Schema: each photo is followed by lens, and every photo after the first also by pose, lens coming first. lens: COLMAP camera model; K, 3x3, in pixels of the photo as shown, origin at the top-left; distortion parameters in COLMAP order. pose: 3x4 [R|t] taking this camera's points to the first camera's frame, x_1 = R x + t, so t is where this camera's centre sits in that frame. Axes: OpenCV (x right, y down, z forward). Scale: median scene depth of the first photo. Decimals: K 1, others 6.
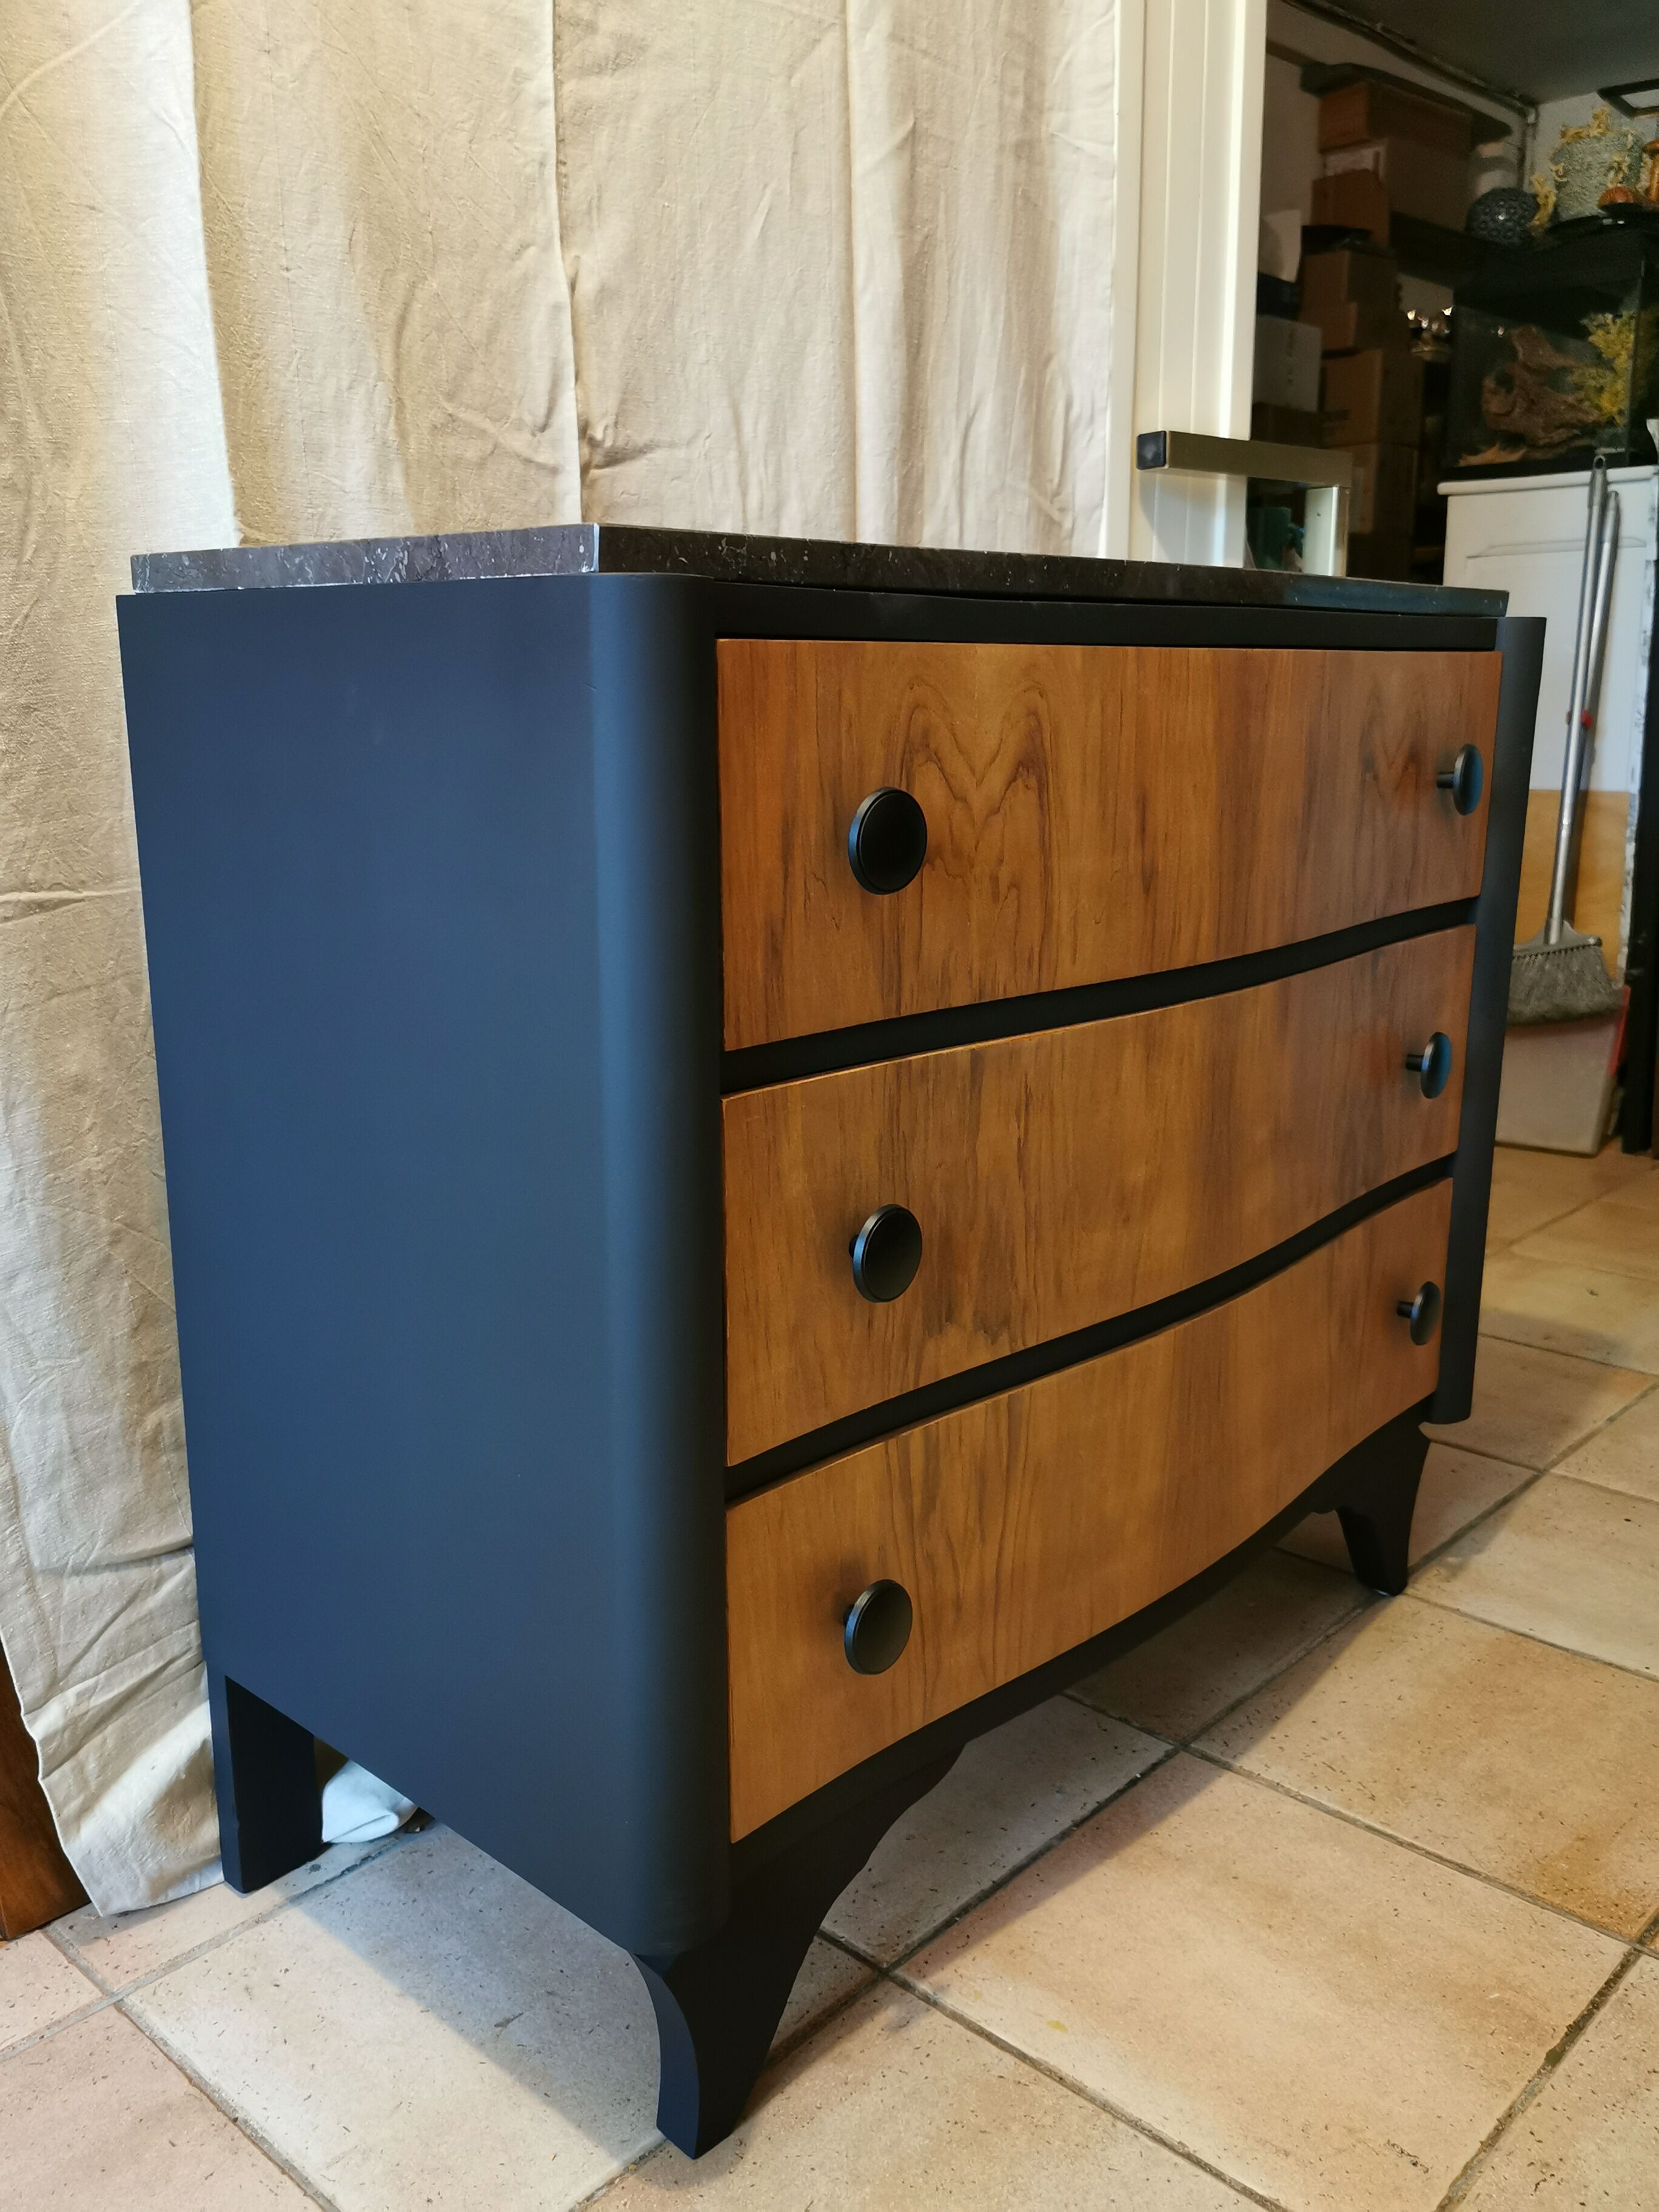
lens RADIAL K [[1860.7, 0, 859.7], [0, 1860.7, 1104.0], [0, 0, 1]] dist [0.040148, -0.057081]
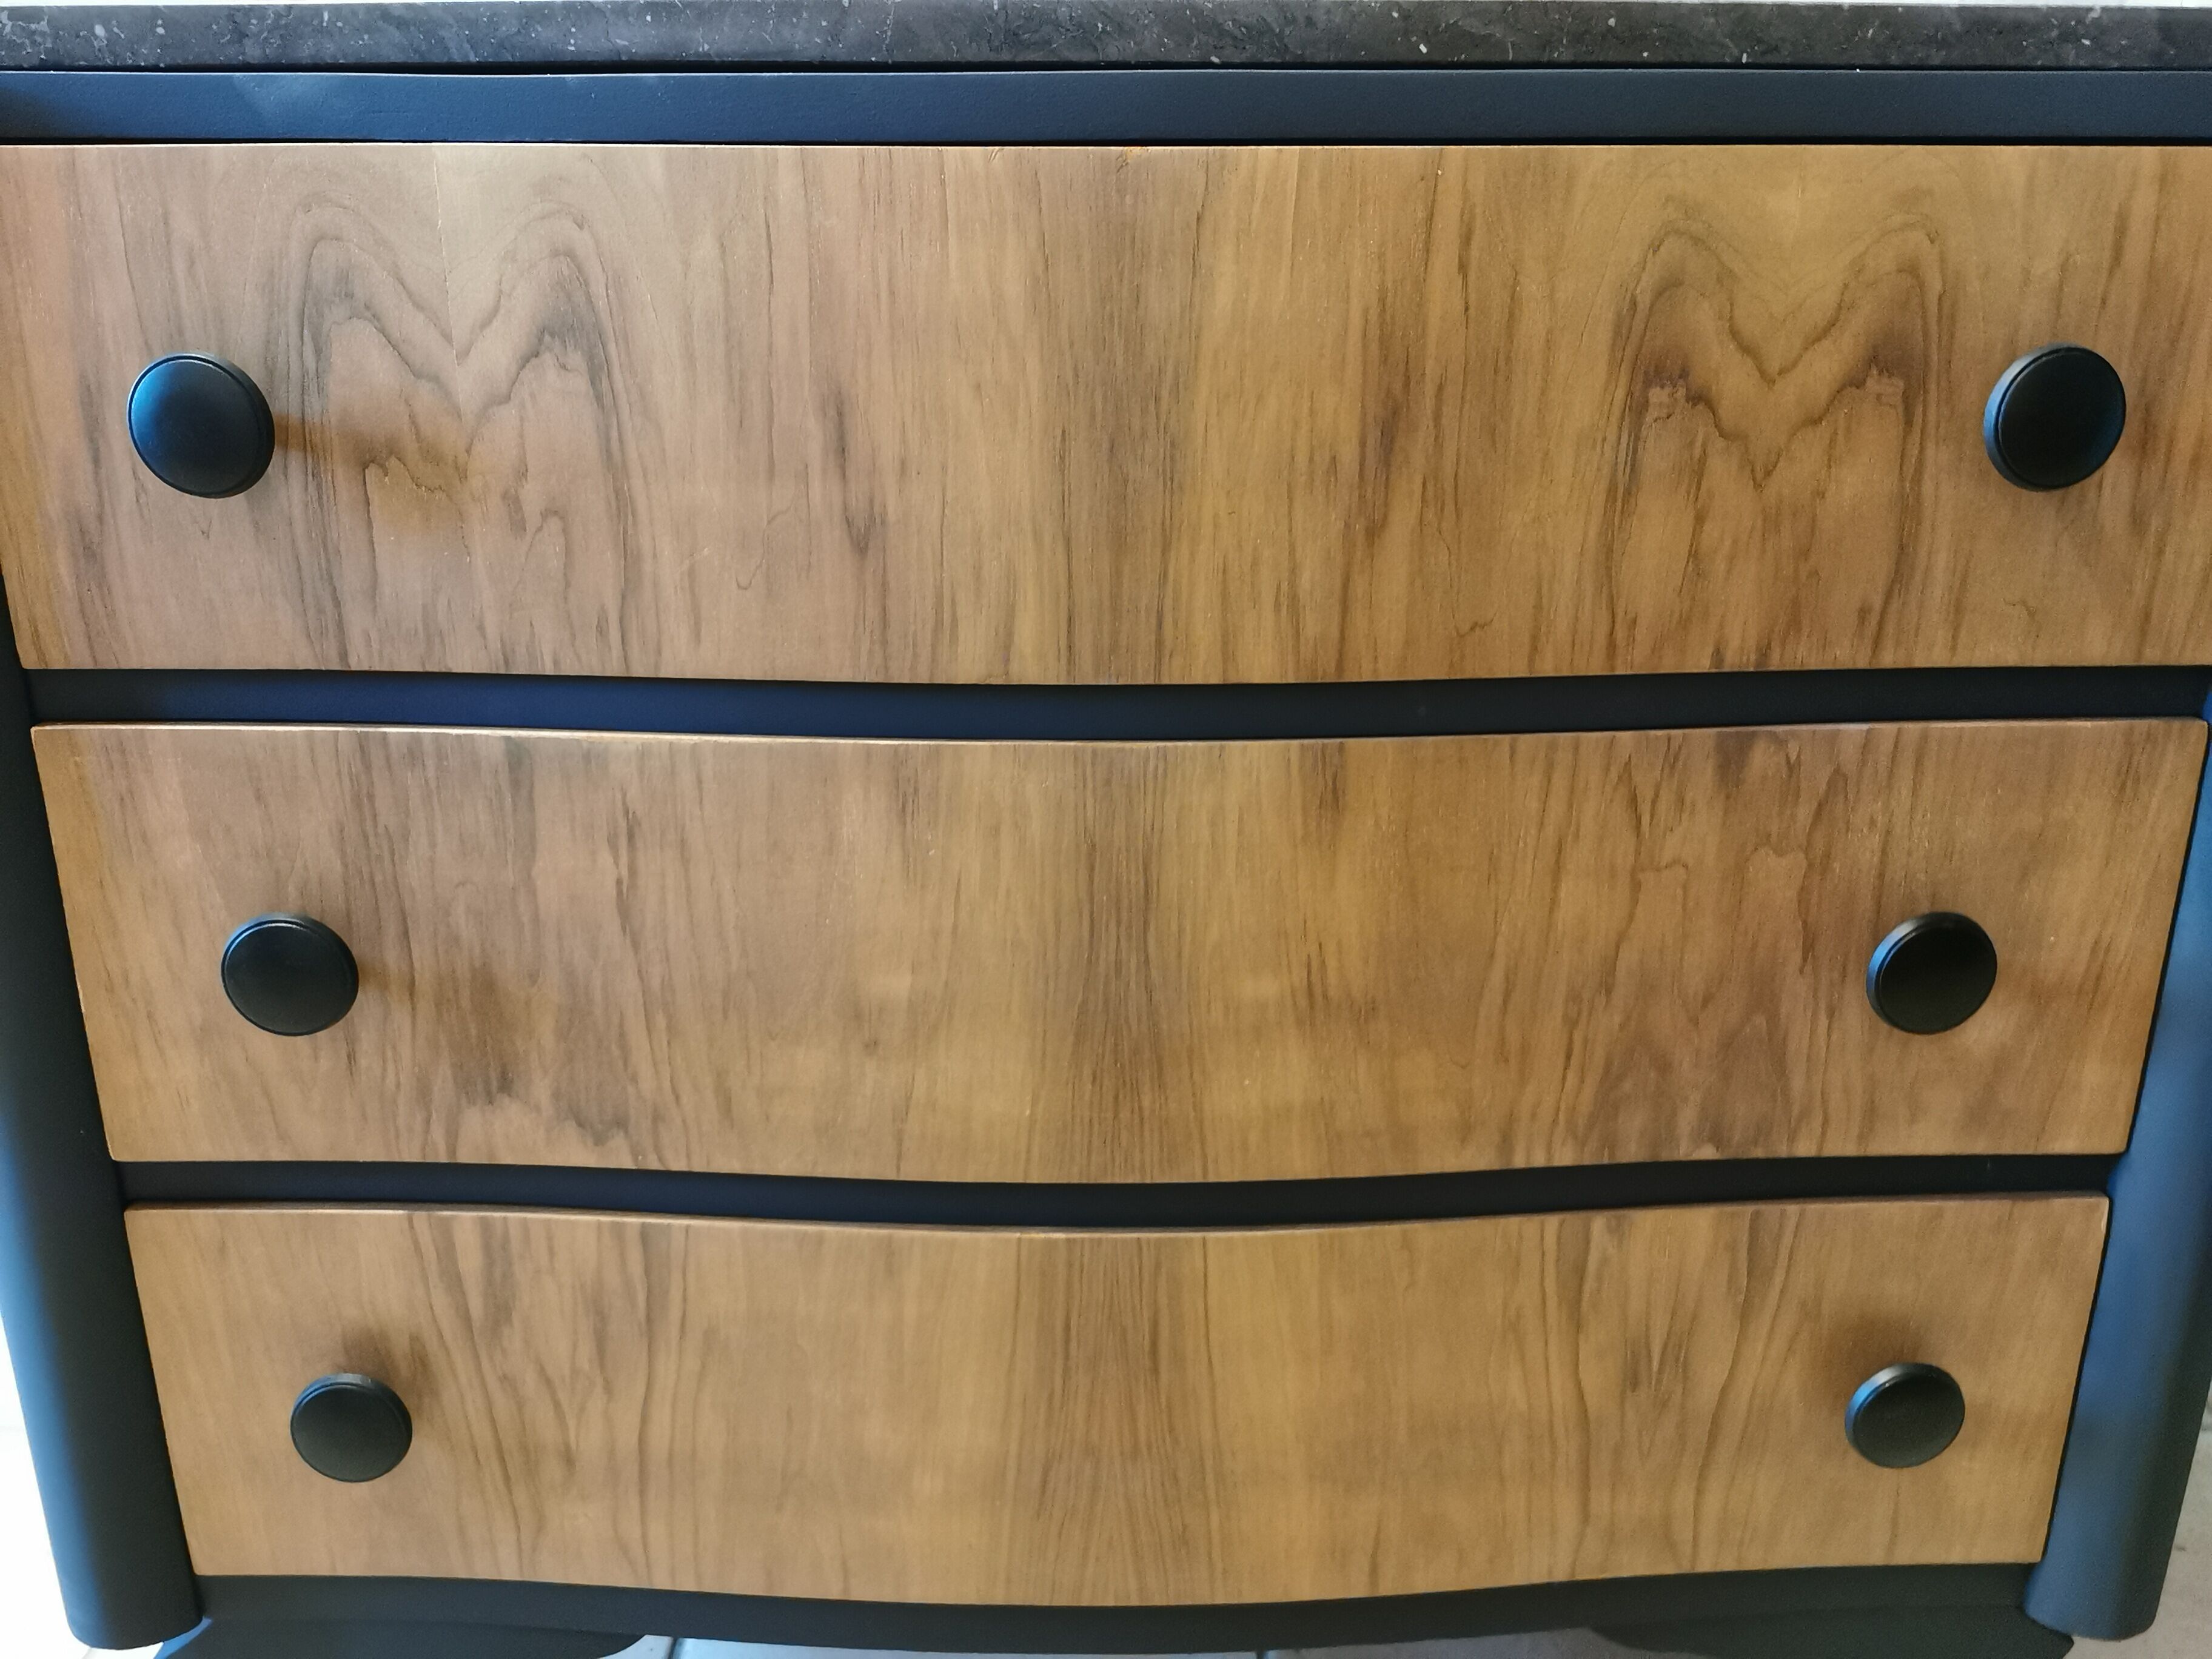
lens RADIAL K [[1878.2, 0, 1097.5], [0, 1878.2, 831.0], [0, 0, 1]] dist [0.047134, -0.070721]
pose [[0.670491, 0.234031, -0.704040, 0.640350], [-0.167992, 0.972189, 0.163180, -0.132031], [0.722648, 0.008863, 0.691159, 0.589679]]
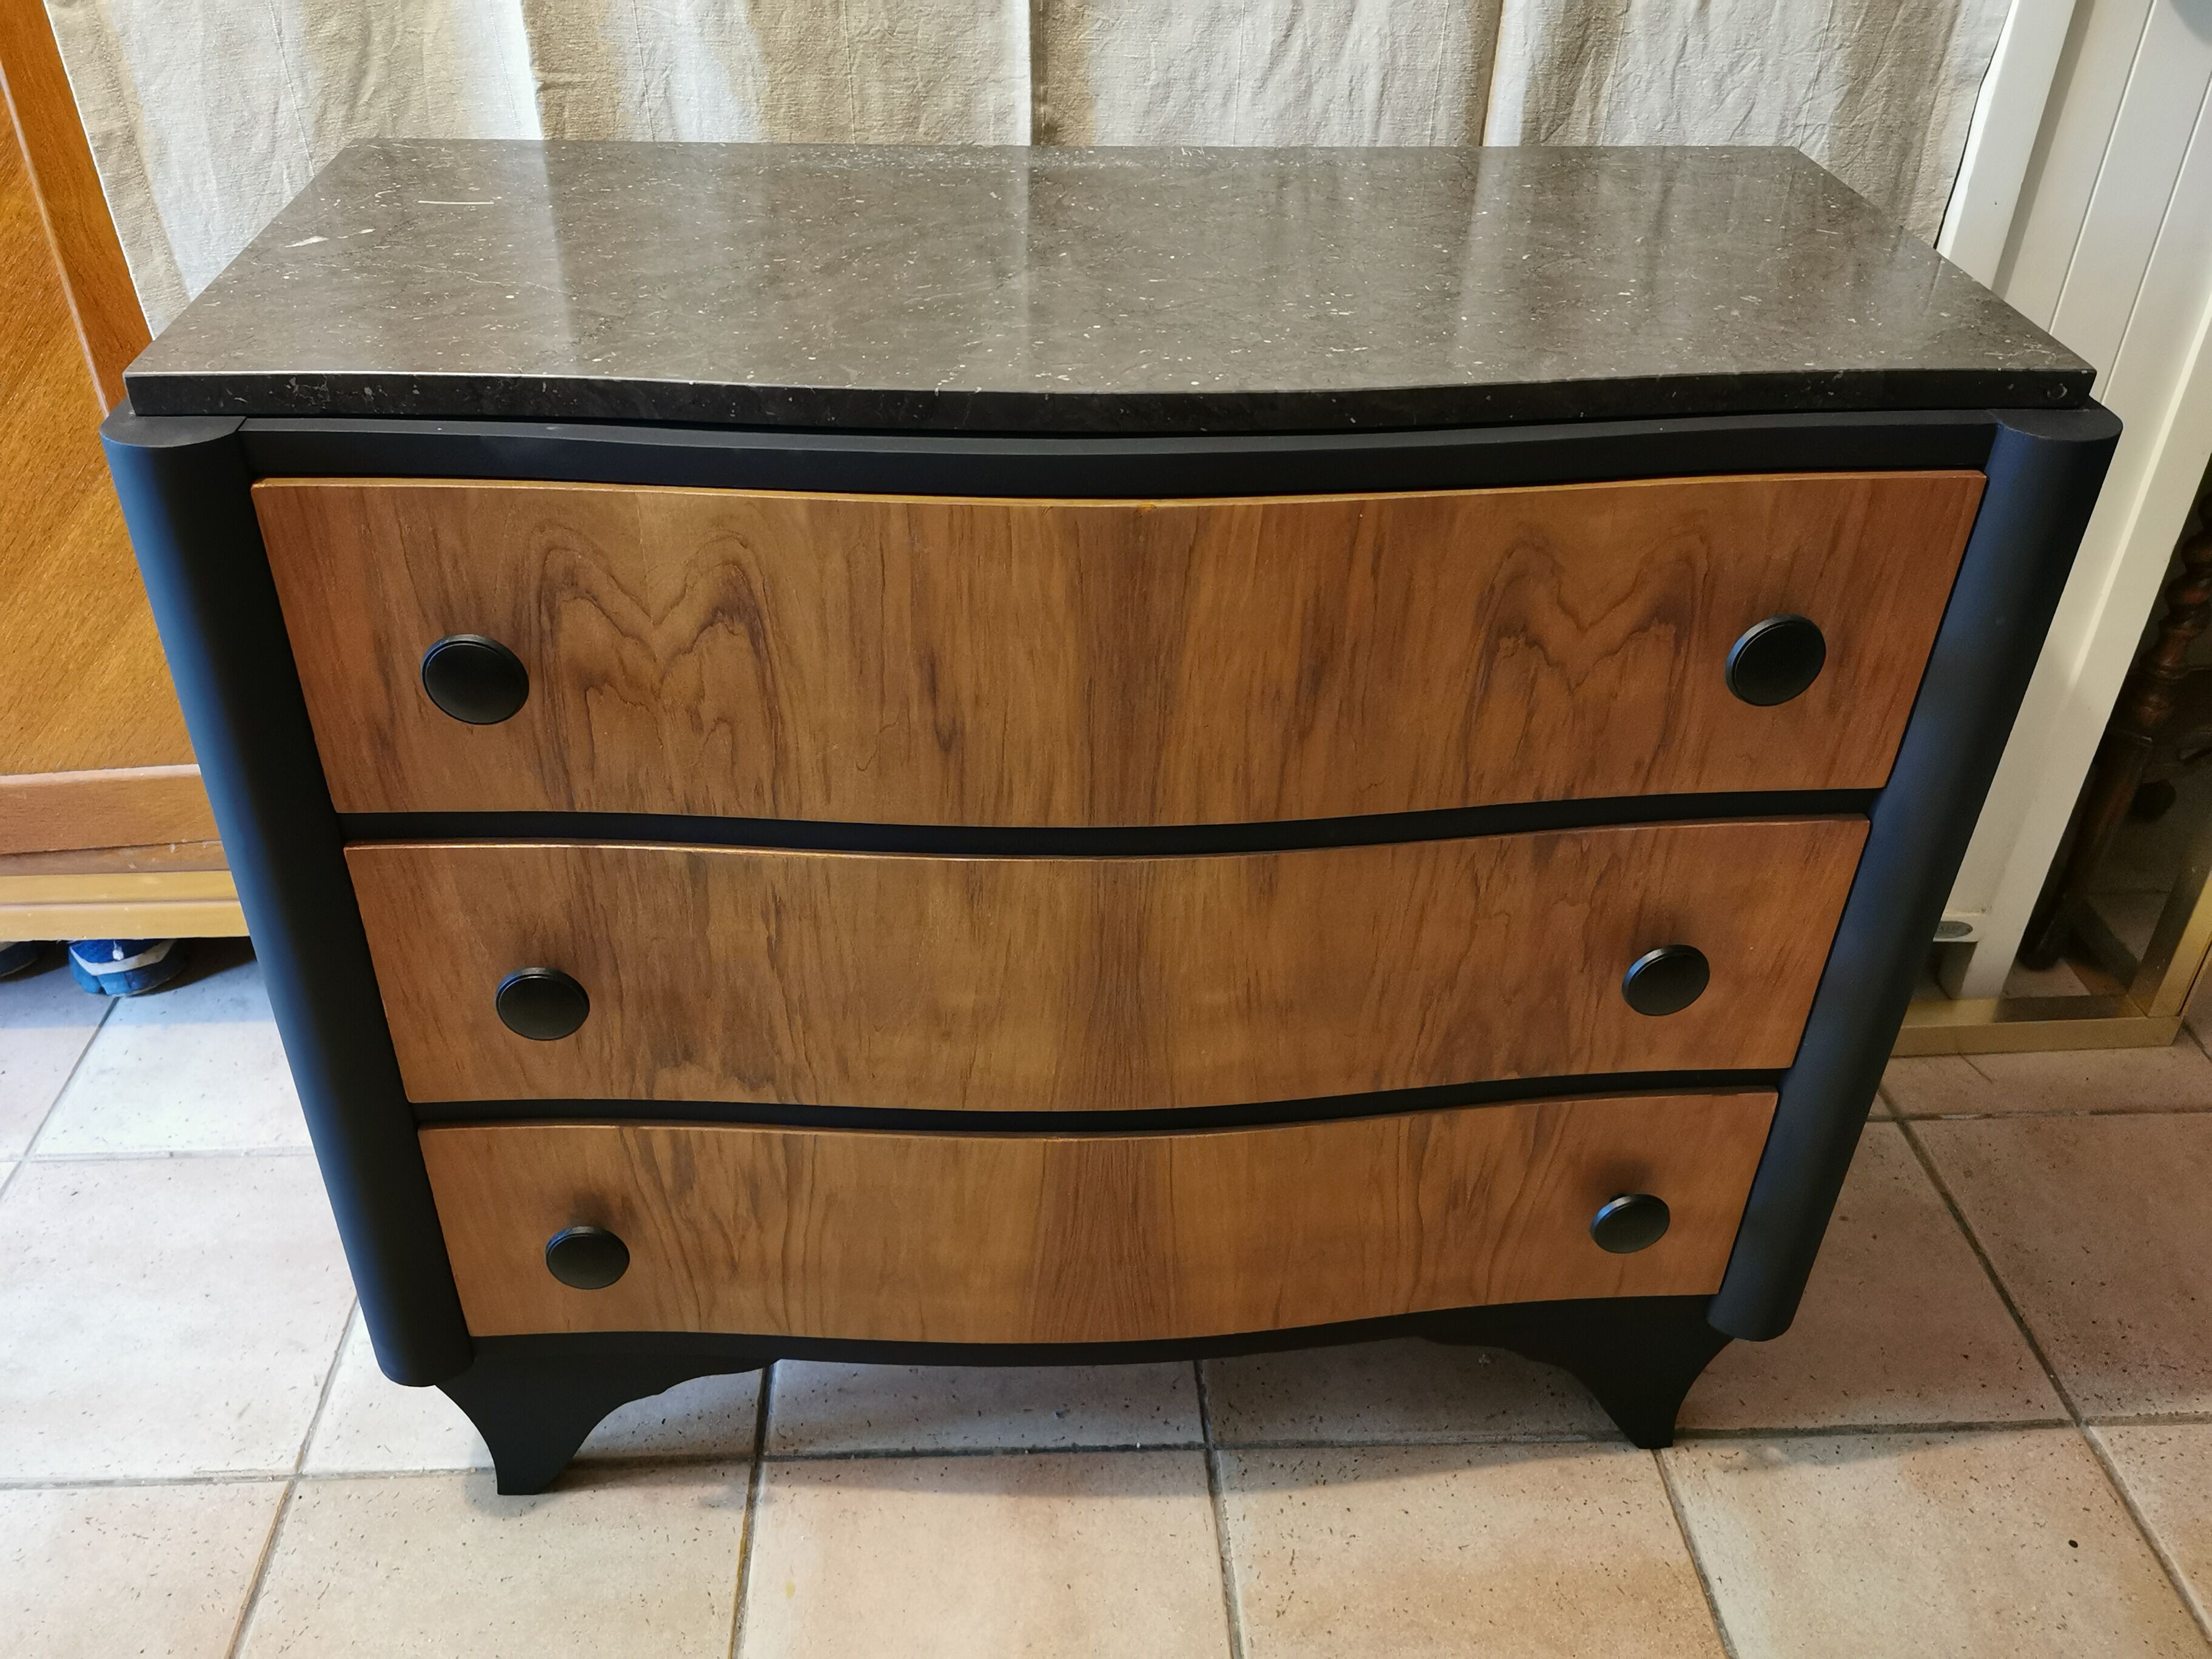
lens RADIAL K [[1860.7, 0, 1089.8], [0, 1860.7, 811.0], [0, 0, 1]] dist [0.040148, -0.057081]
pose [[0.707121, 0.413851, -0.573330, 0.687368], [-0.179956, 0.889459, 0.420094, -0.449242], [0.683809, -0.193883, 0.703430, 0.395500]]
